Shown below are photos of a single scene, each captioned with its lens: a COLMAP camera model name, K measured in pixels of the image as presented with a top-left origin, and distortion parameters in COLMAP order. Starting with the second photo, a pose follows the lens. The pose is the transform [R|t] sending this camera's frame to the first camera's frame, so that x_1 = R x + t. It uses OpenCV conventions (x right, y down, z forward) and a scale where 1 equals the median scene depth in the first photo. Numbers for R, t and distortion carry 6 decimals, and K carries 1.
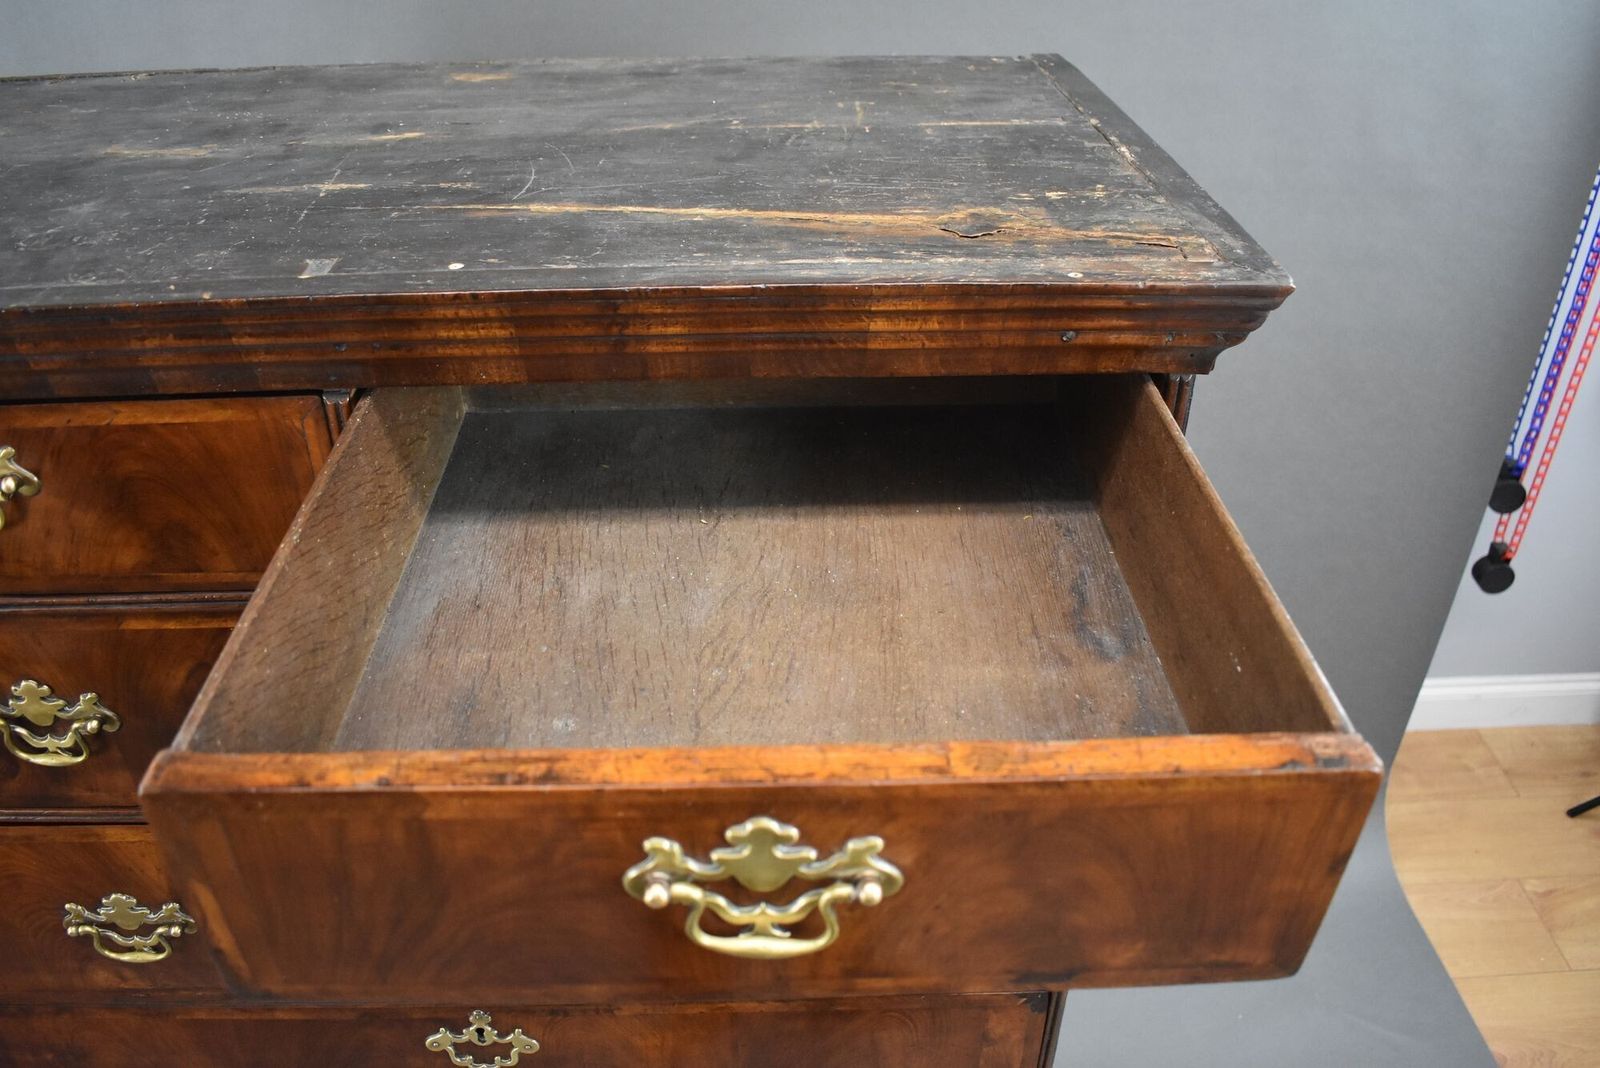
lens RADIAL K [[1252.7, 0, 793.1], [0, 1252.7, 528.5], [0, 0, 1]] dist [-0.101326, 0.017109]
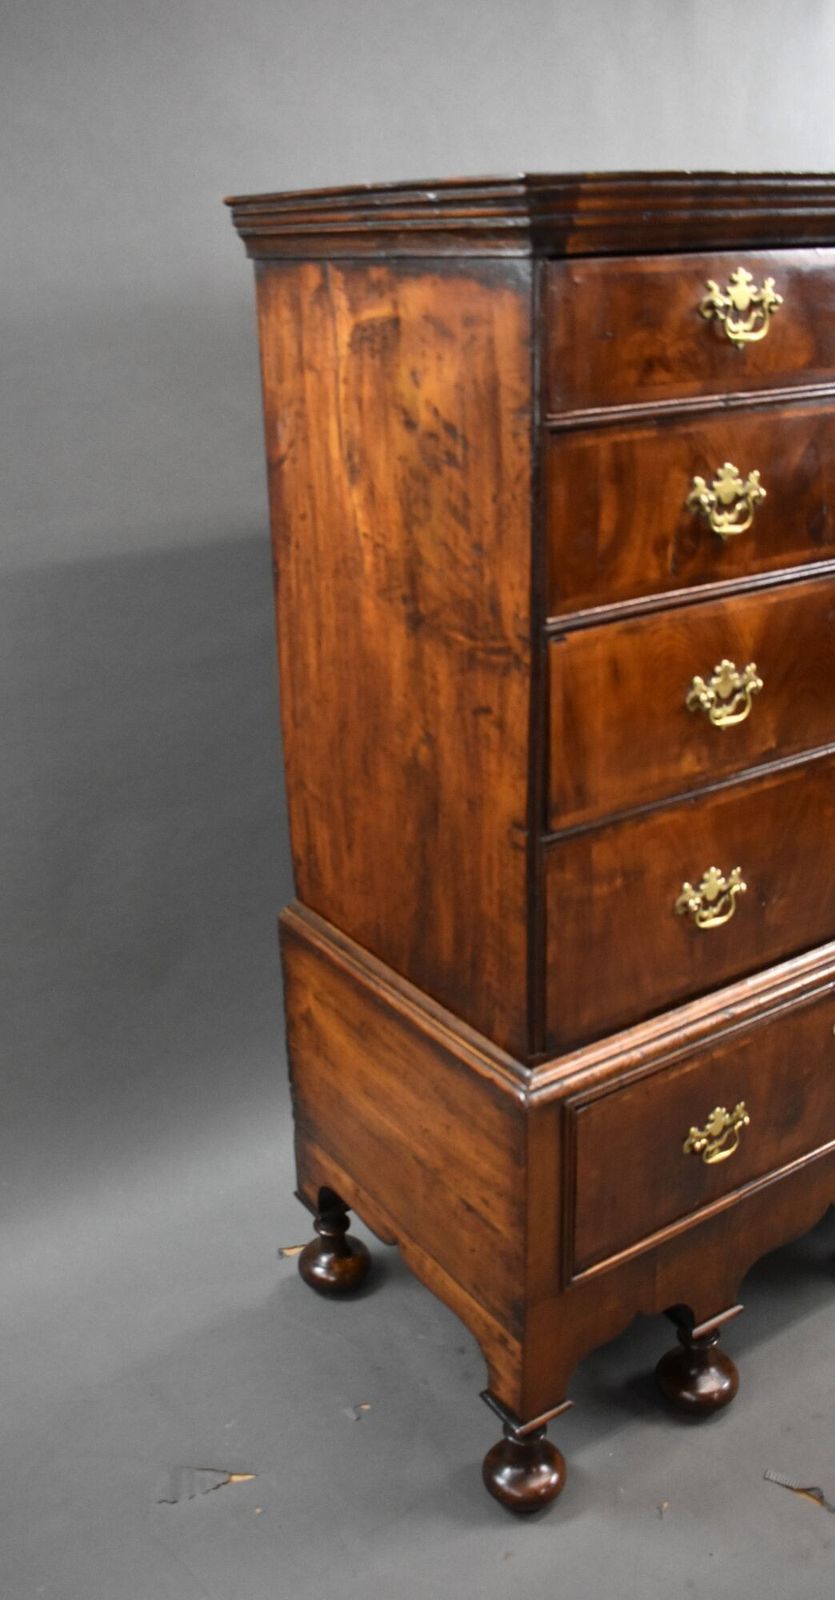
lens RADIAL K [[1434.9, 0, 410.2], [0, 1434.9, 798.1], [0, 0, 1]] dist [-0.094433, 0.023041]
pose [[0.858788, -0.216361, 0.464405, -1.940850], [0.306144, 0.943537, -0.126545, 0.637994], [-0.410804, 0.250850, 0.876536, -0.293837]]
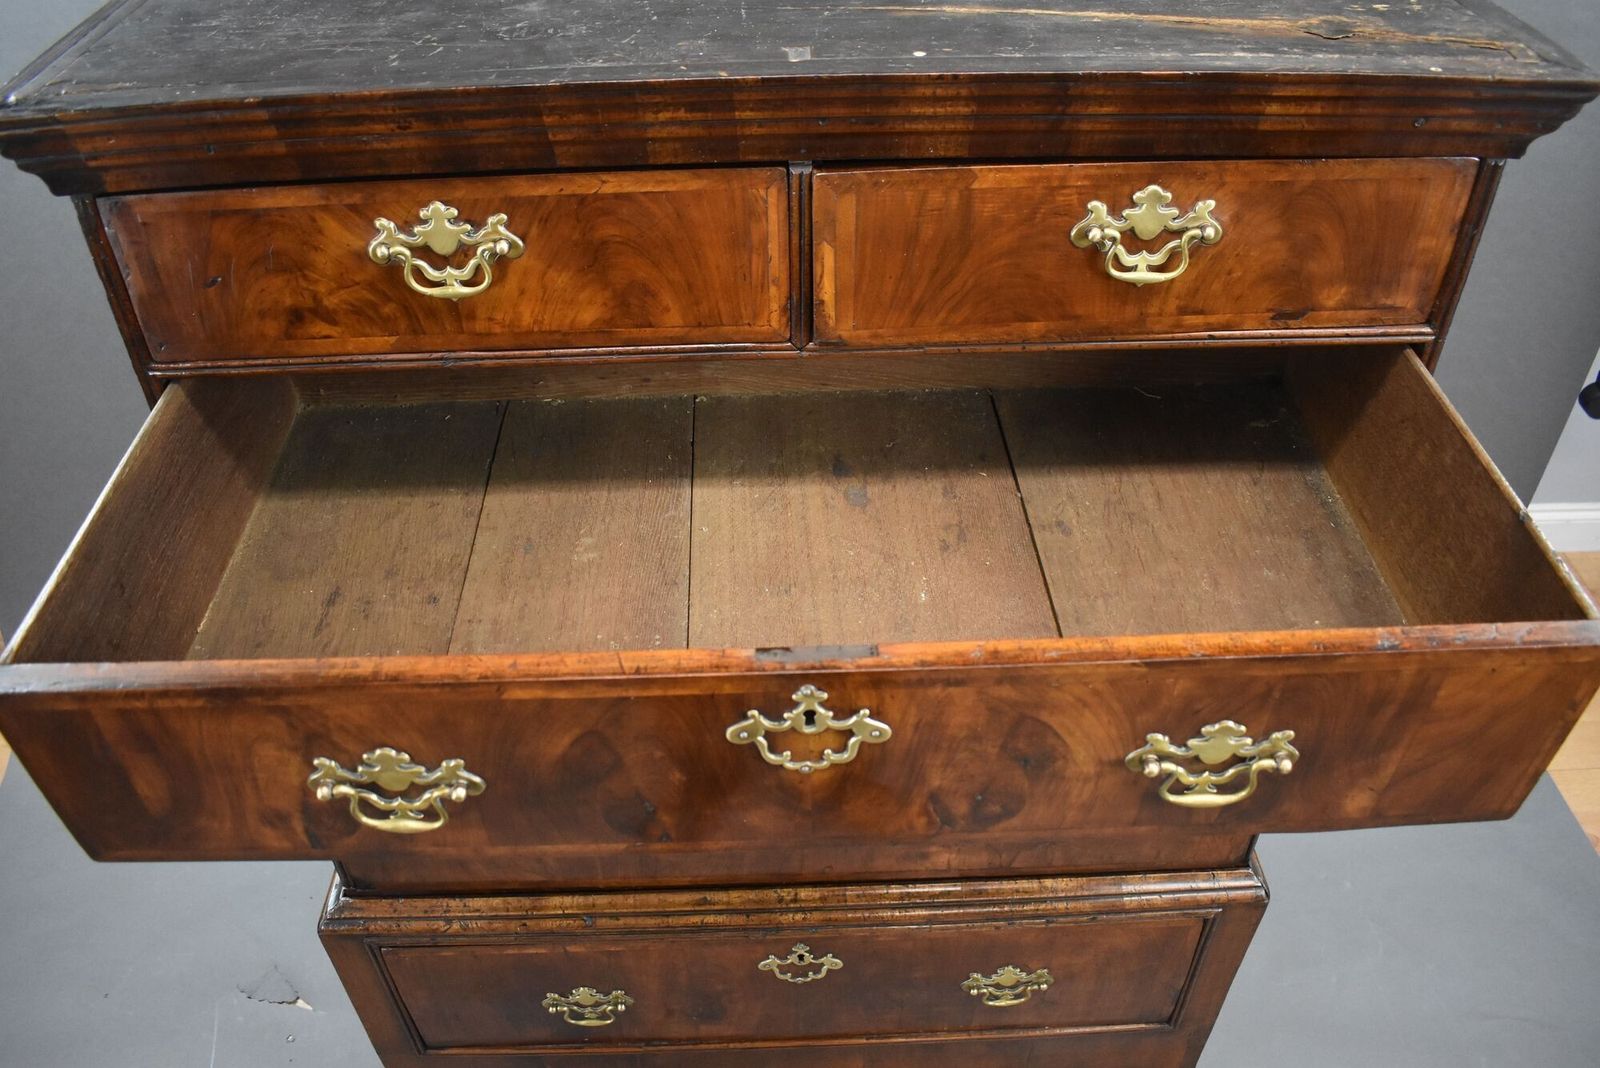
lens RADIAL K [[1252.7, 0, 794.8], [0, 1252.7, 539.1], [0, 0, 1]] dist [-0.101326, 0.017109]
pose [[0.999930, -0.001712, -0.011706, -0.324579], [0.003039, 0.993440, 0.114311, 0.097640], [0.011433, -0.114339, 0.993376, -0.191990]]
